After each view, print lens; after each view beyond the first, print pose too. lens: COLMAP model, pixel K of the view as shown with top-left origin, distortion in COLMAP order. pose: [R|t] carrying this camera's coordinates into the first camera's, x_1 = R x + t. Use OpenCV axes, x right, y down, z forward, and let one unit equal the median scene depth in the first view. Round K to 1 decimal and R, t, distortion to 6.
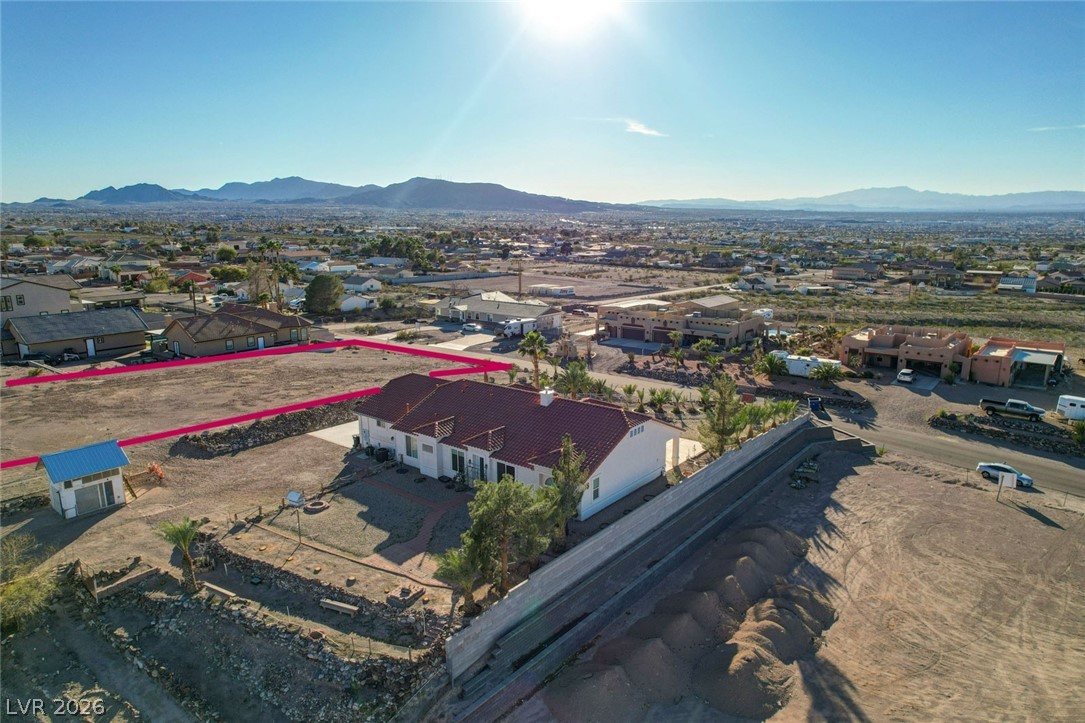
lens RADIAL K [[693.9, 0, 543.5], [0, 693.9, 349.5], [0, 0, 1]] dist [-0.061662, 0.065000]
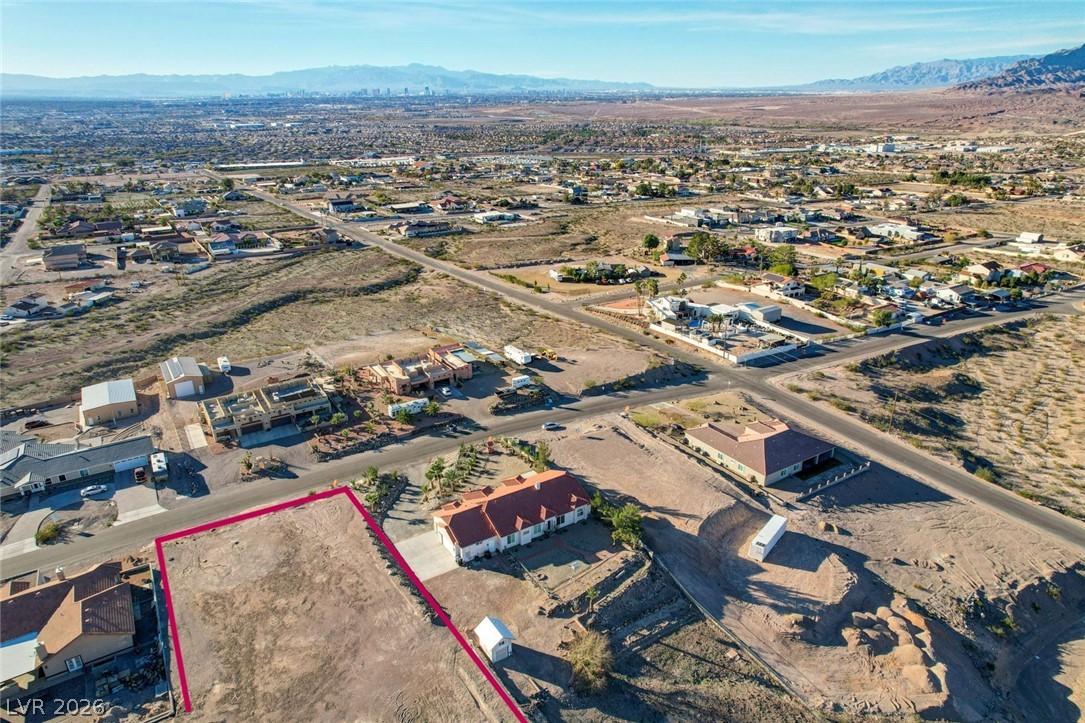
lens RADIAL K [[696.8, 0, 542.5], [0, 696.8, 361.5], [0, 0, 1]] dist [-0.059160, 0.064901]
pose [[0.319604, -0.341914, 0.883713, -1.687665], [0.191633, 0.936680, 0.293100, -0.886358], [-0.927971, 0.075673, 0.364889, 0.085989]]
